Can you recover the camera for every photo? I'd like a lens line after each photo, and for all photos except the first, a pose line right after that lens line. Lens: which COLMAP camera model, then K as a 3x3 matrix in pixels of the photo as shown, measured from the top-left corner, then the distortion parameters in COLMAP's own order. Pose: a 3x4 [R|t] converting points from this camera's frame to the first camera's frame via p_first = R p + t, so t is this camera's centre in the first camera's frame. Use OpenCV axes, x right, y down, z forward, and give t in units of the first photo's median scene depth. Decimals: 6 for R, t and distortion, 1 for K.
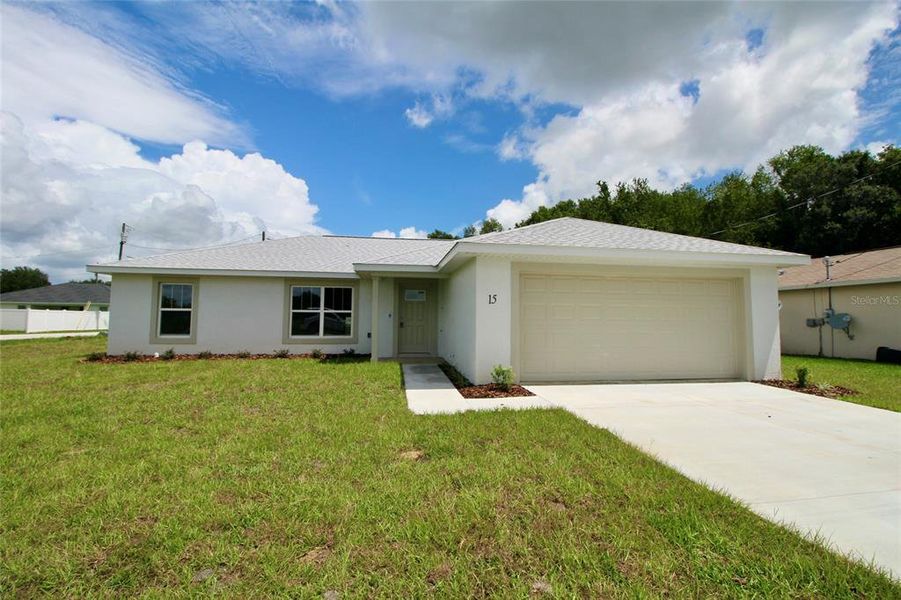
lens RADIAL K [[421.6, 0, 452.2], [0, 421.6, 292.7], [0, 0, 1]] dist [-0.000105, -0.013926]
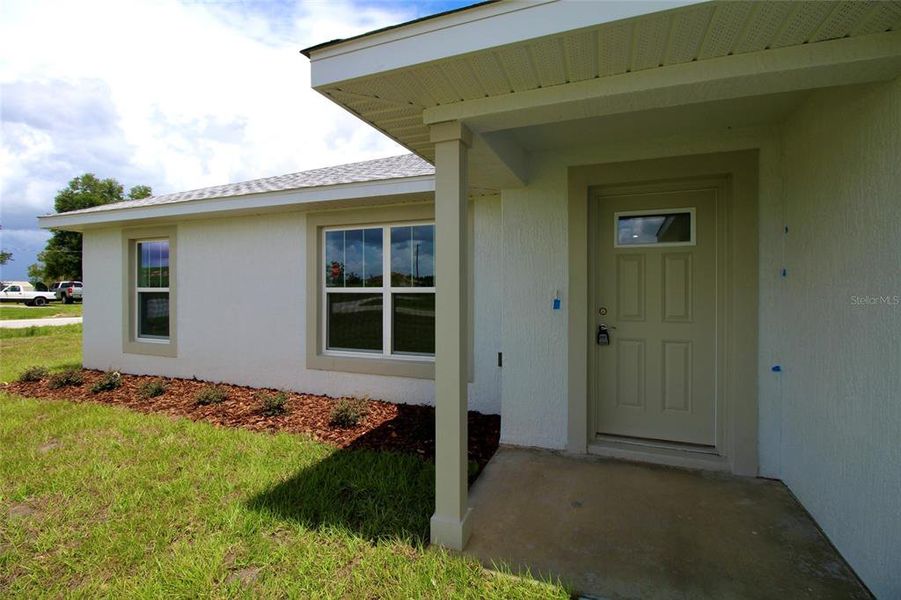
lens RADIAL K [[421.6, 0, 452.2], [0, 421.6, 292.7], [0, 0, 1]] dist [-0.000105, -0.013926]
pose [[0.872907, -0.006132, -0.487848, -0.068591], [0.030789, 0.998620, 0.042539, 0.031660], [0.486914, -0.052153, 0.871891, 0.694362]]
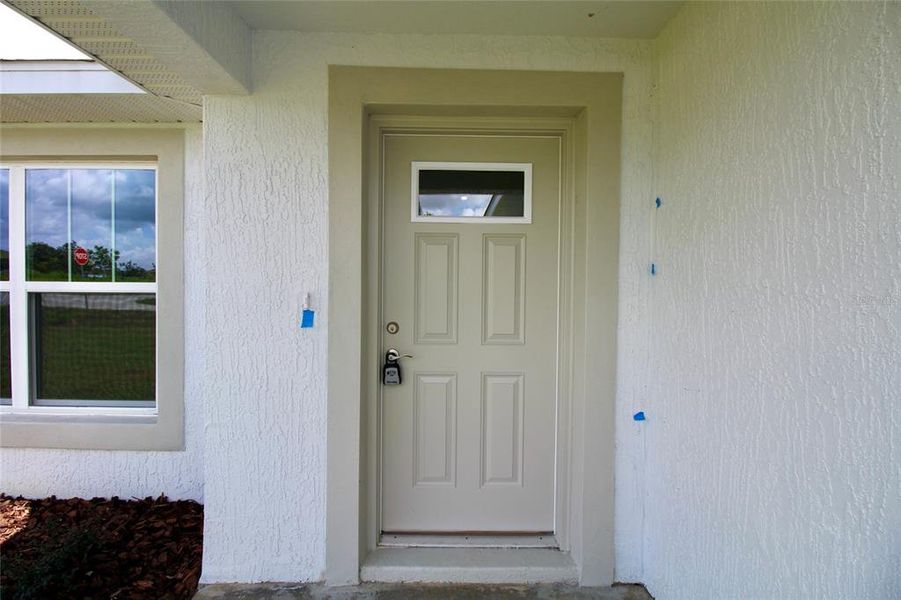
lens RADIAL K [[421.6, 0, 452.2], [0, 421.6, 292.7], [0, 0, 1]] dist [-0.000105, -0.013926]
pose [[0.992617, 0.004720, -0.121197, -0.074504], [0.002633, 0.998168, 0.060439, 0.035112], [0.121260, -0.060312, 0.990787, 0.827761]]
